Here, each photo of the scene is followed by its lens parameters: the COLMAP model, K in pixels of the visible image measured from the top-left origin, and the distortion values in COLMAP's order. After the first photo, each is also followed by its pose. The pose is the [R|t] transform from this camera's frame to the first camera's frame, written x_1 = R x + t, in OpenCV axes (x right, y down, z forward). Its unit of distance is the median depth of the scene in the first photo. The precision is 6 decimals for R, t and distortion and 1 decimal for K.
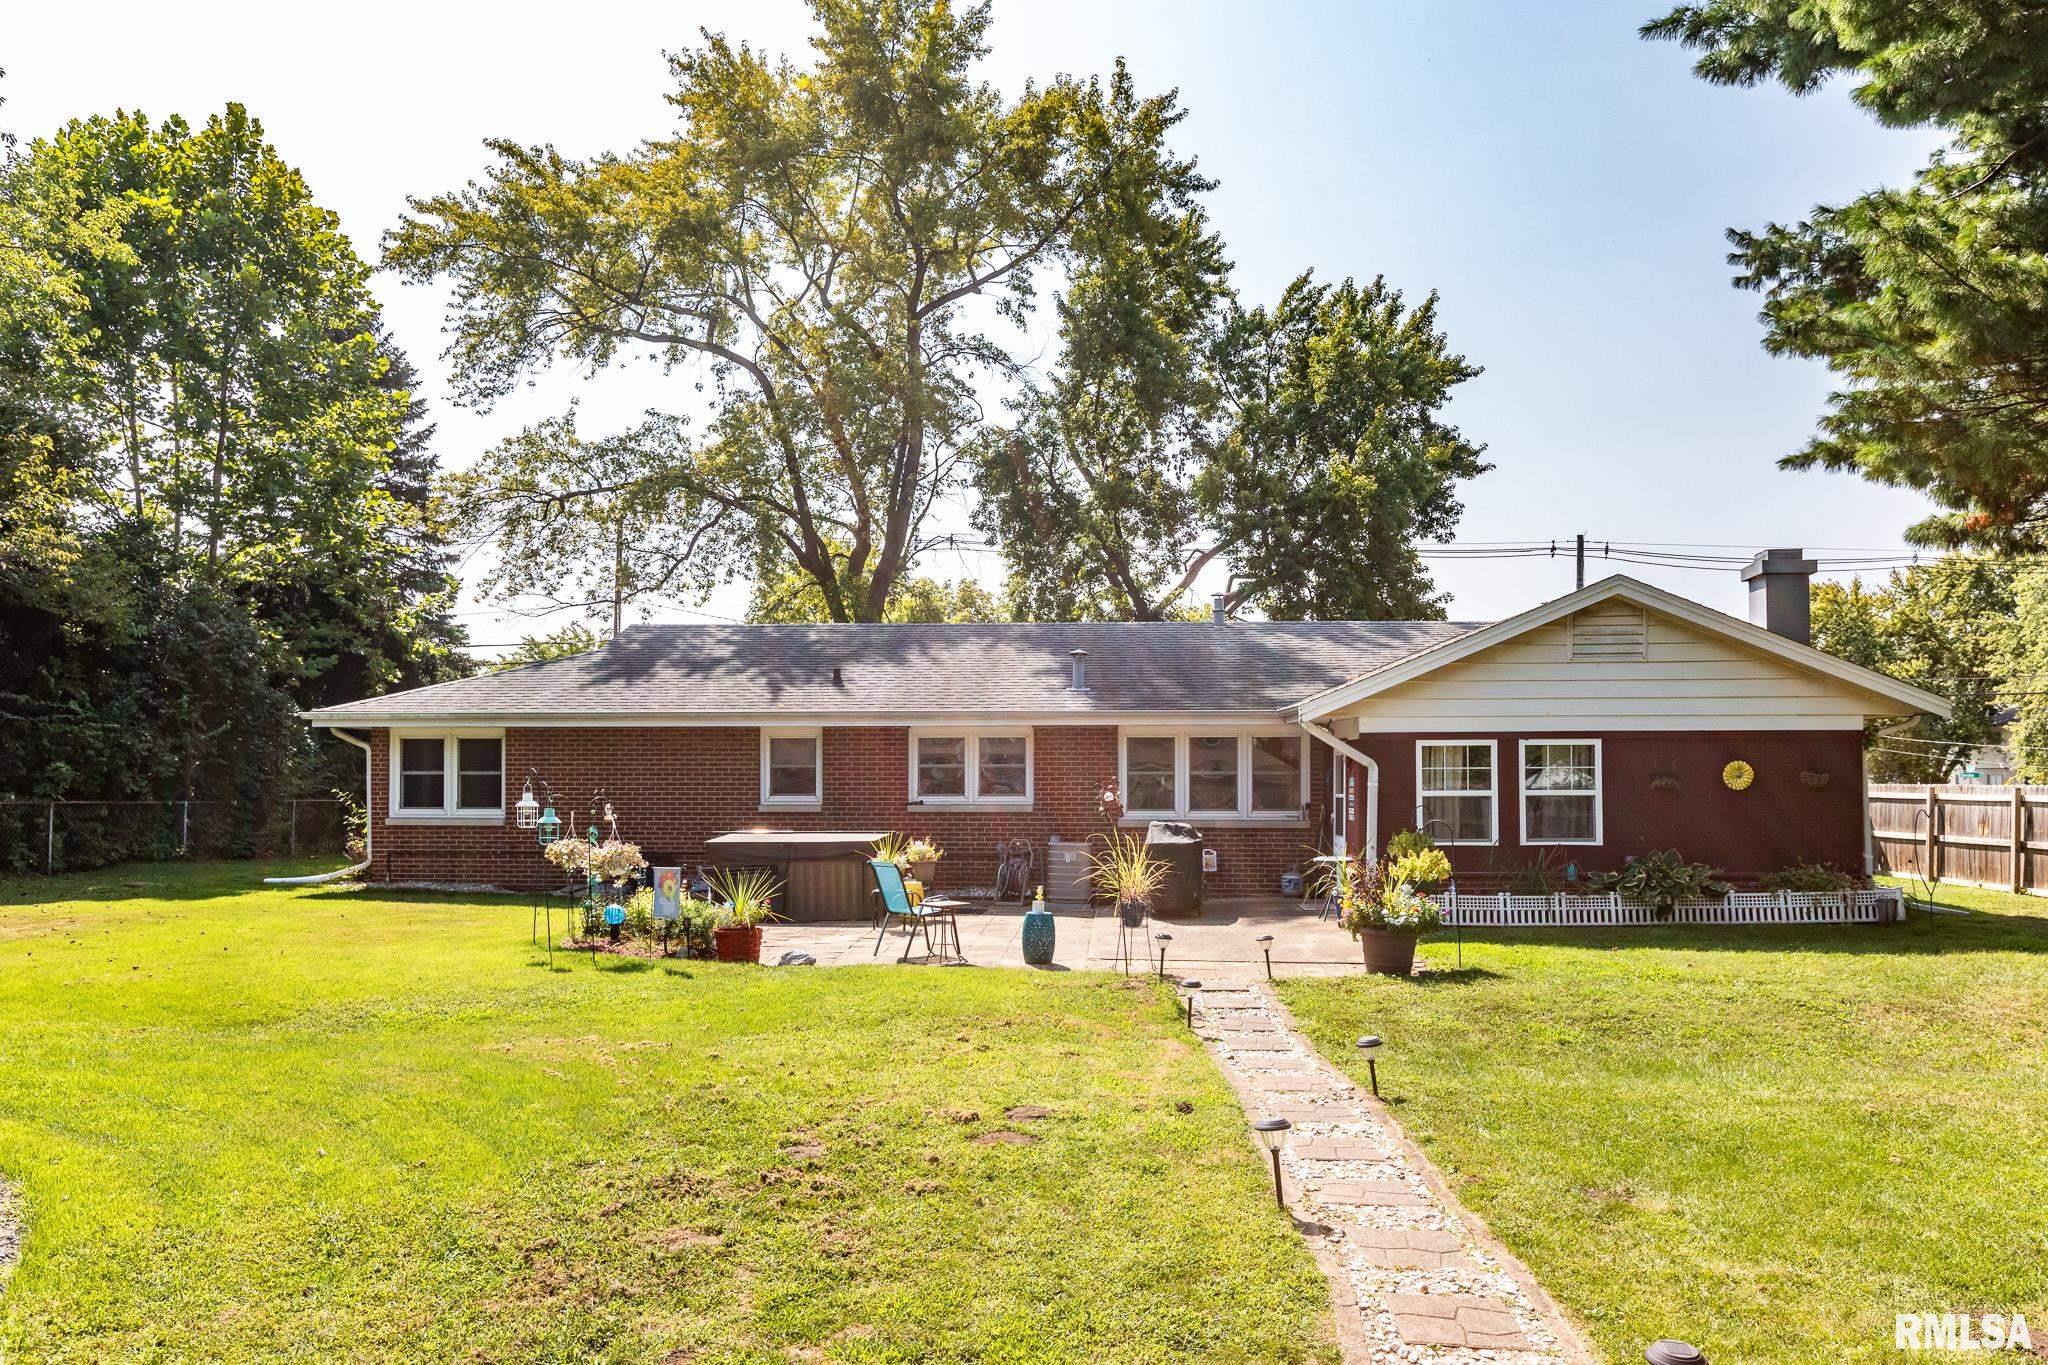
lens RADIAL K [[1415.4, 0, 1042.2], [0, 1415.4, 764.9], [0, 0, 1]] dist [0.003144, 0.003188]
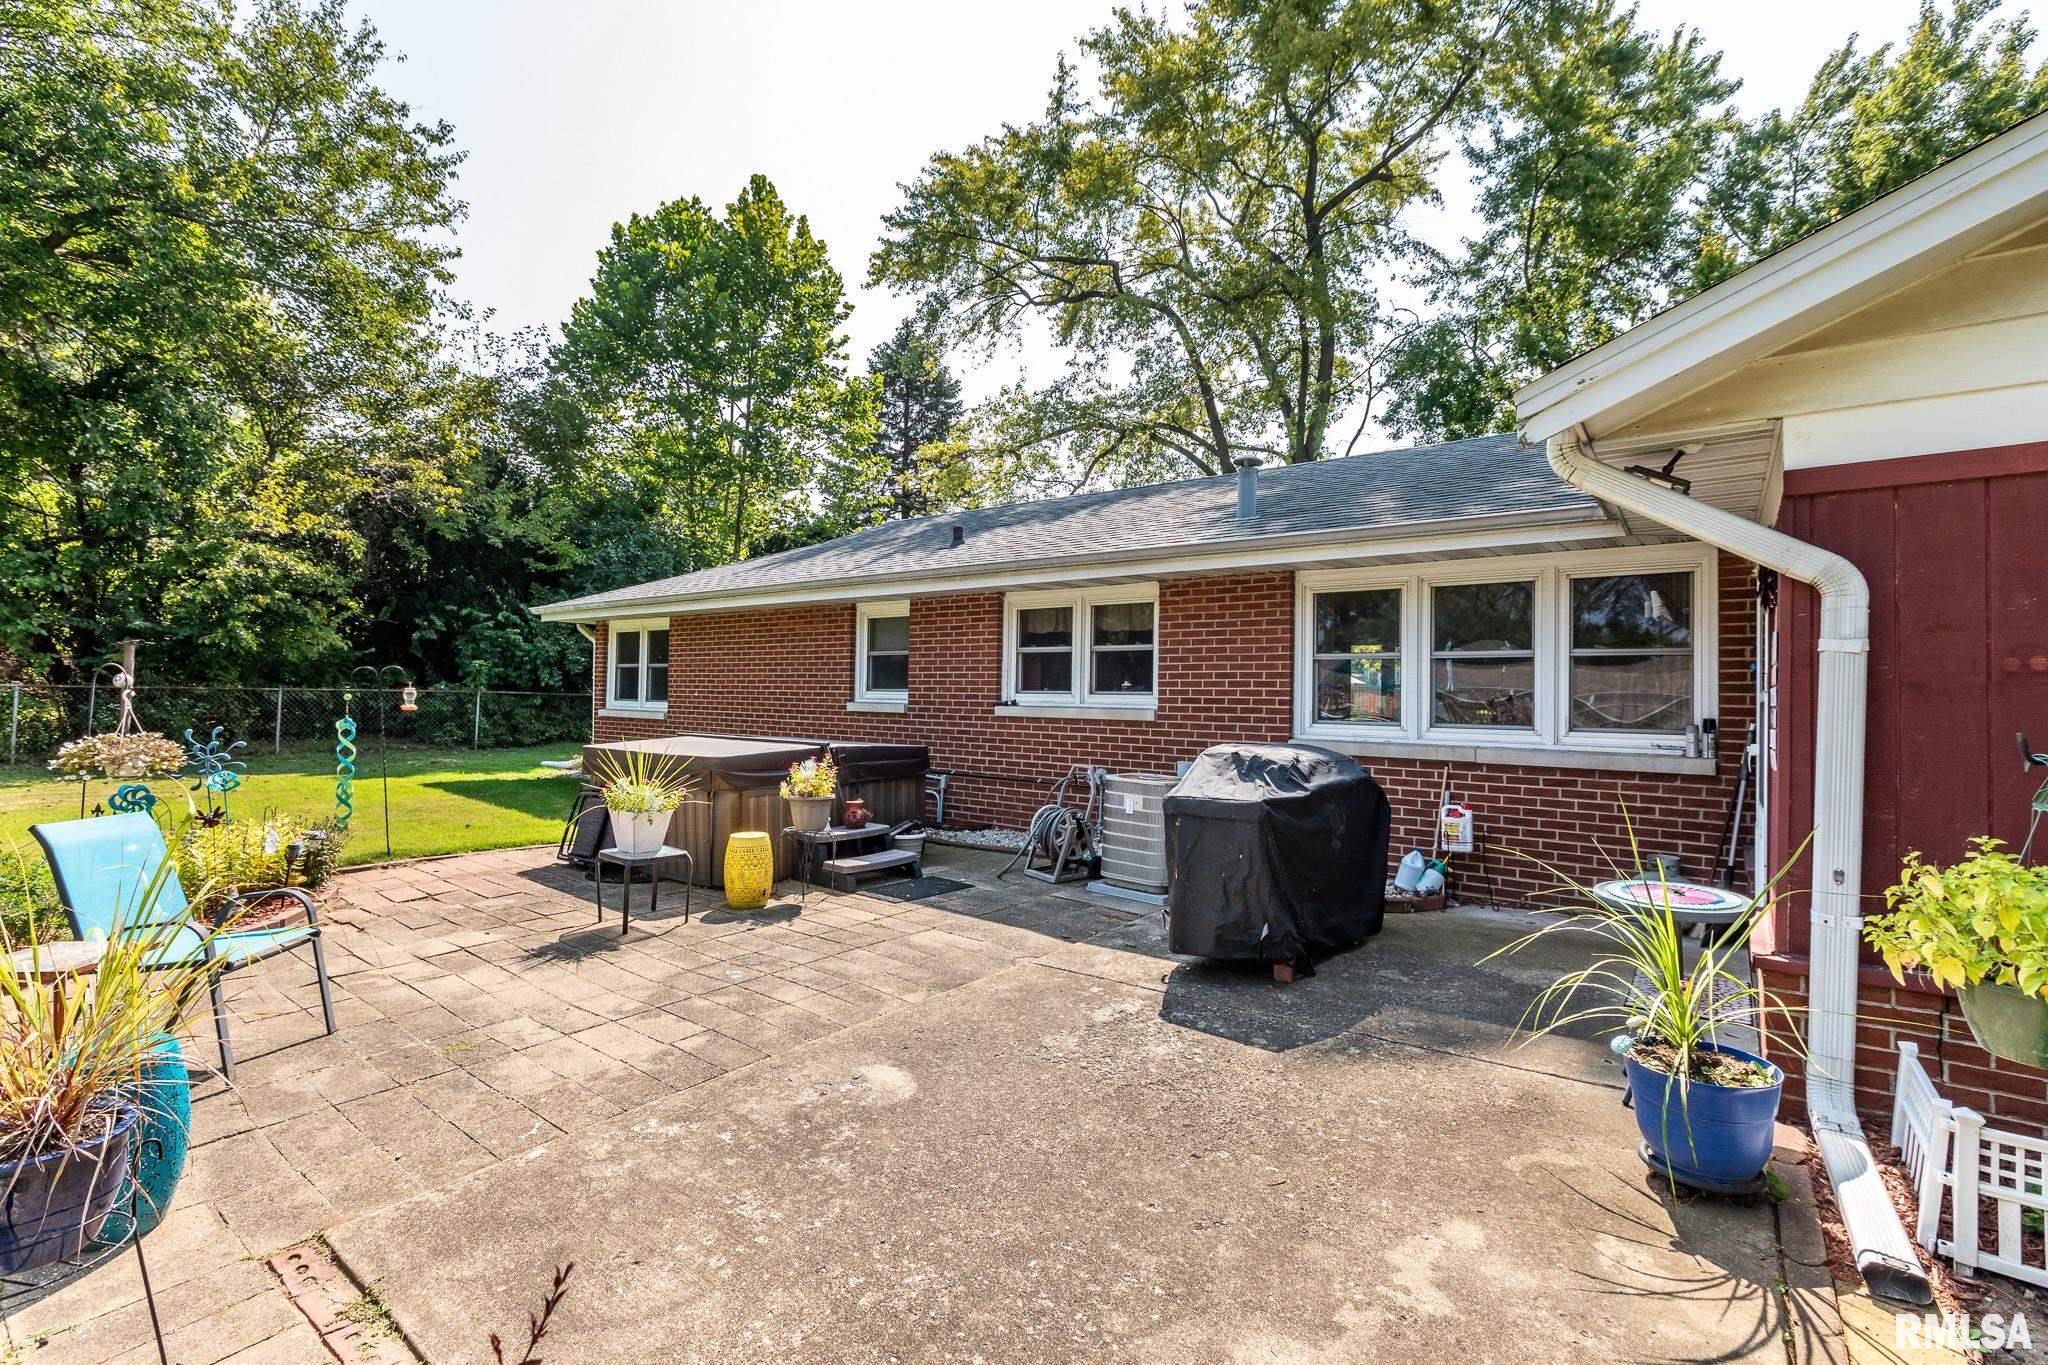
lens RADIAL K [[906.4, 0, 1019.8], [0, 906.4, 680.0], [0, 0, 1]] dist [-0.008376, -0.000125]
pose [[0.825412, 0.003354, -0.564520, 0.162945], [-0.009896, 0.999915, -0.008529, 0.018917], [0.564444, 0.012627, 0.825375, 0.622730]]
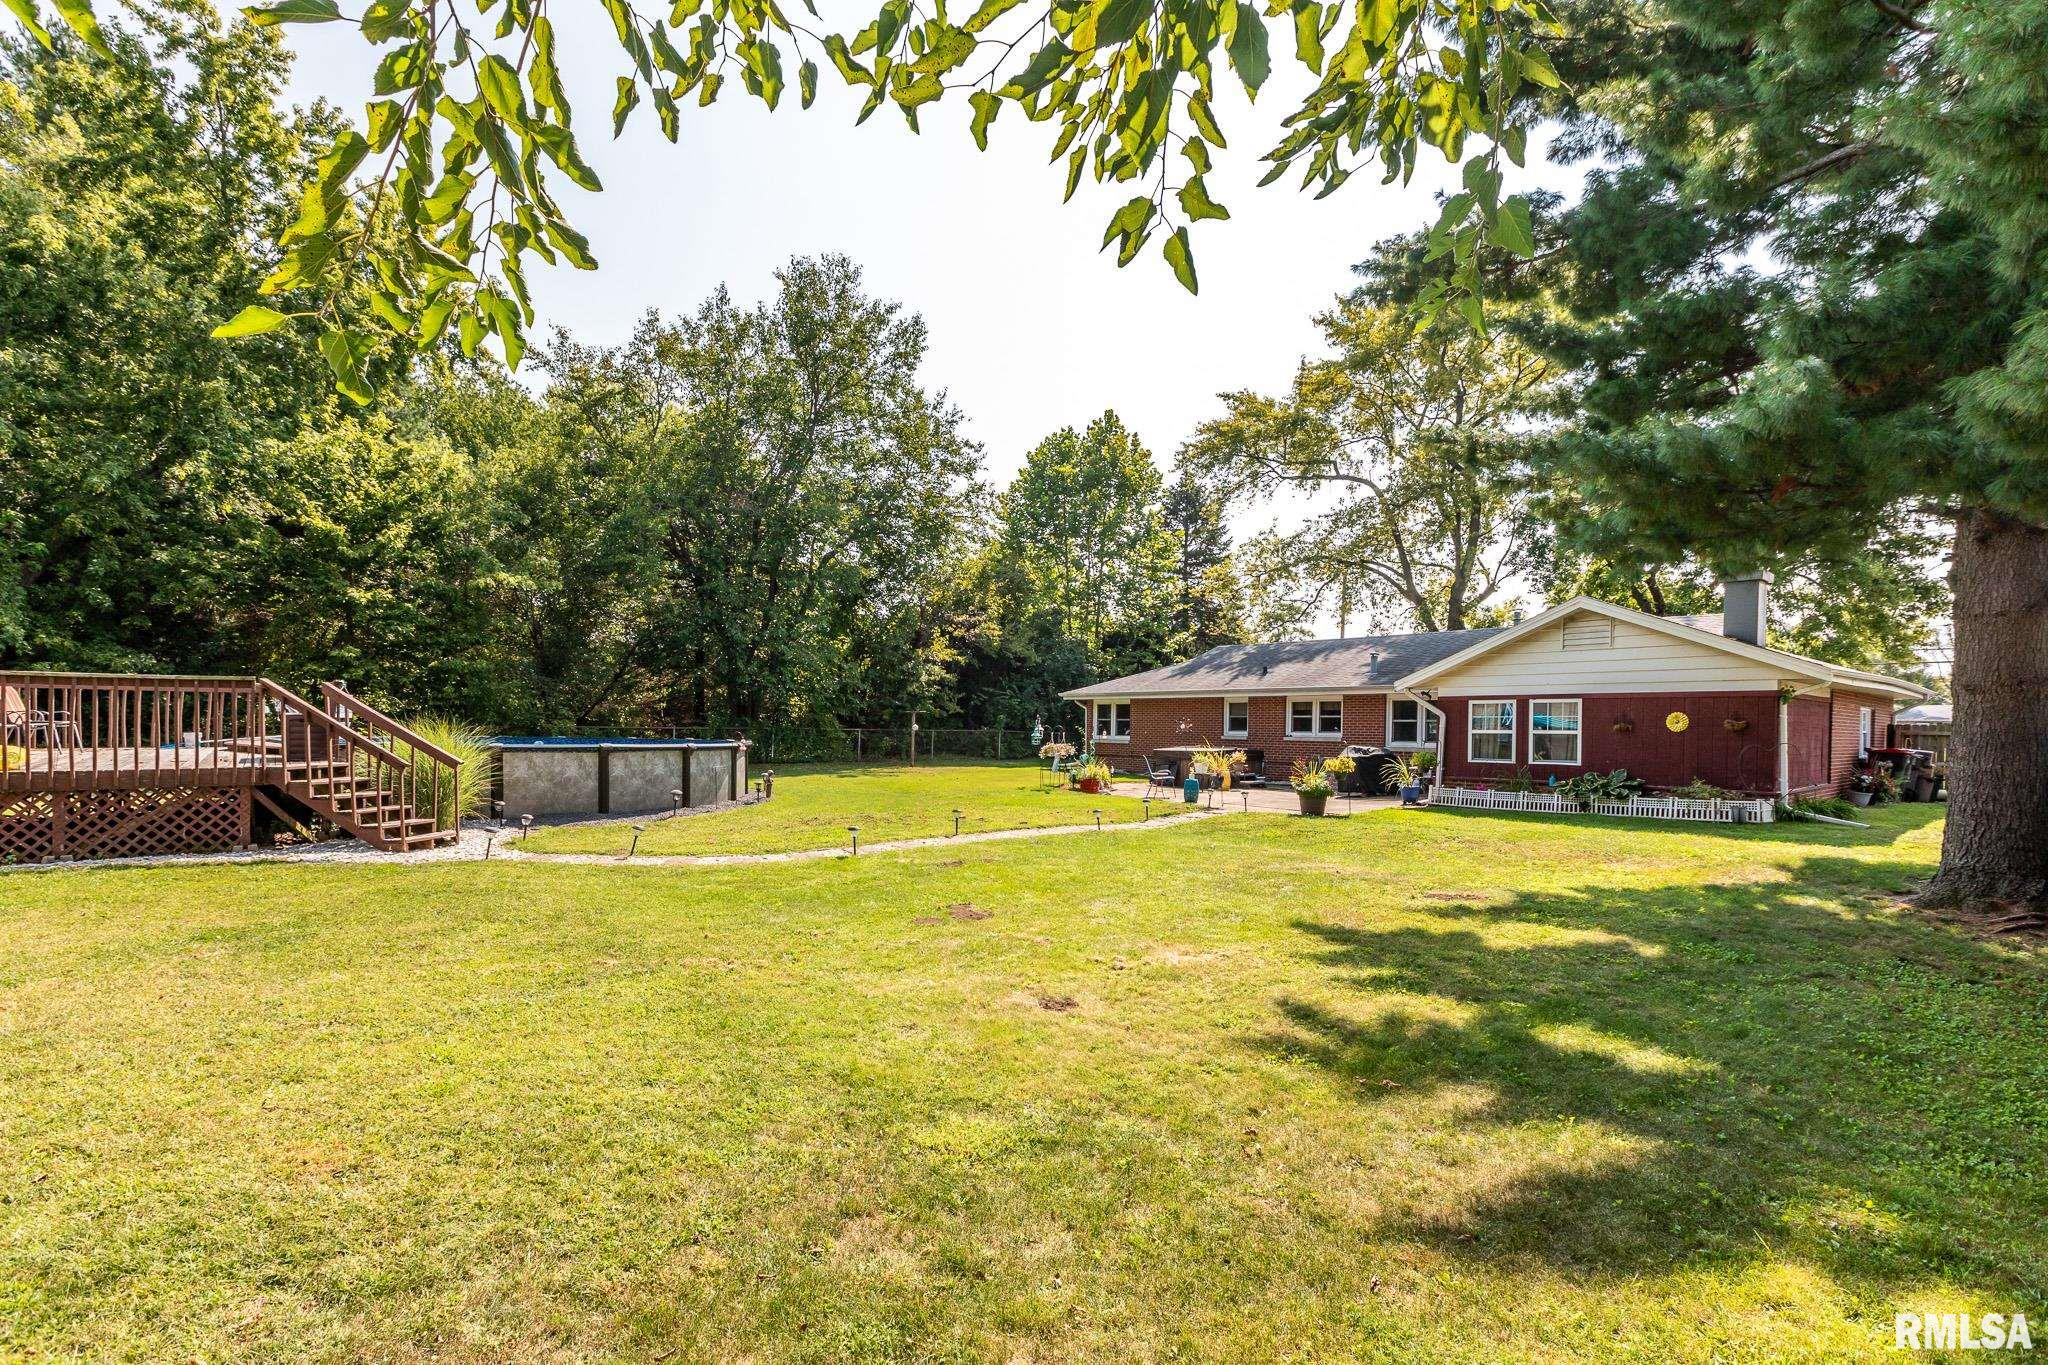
lens RADIAL K [[972.4, 0, 1054.1], [0, 972.4, 747.4], [0, 0, 1]] dist [-0.006105, 0.000299]
pose [[0.704232, 0.023692, -0.709575, 0.612277], [-0.004476, 0.999571, 0.028933, 0.005984], [0.709956, -0.017199, 0.704036, -0.154308]]
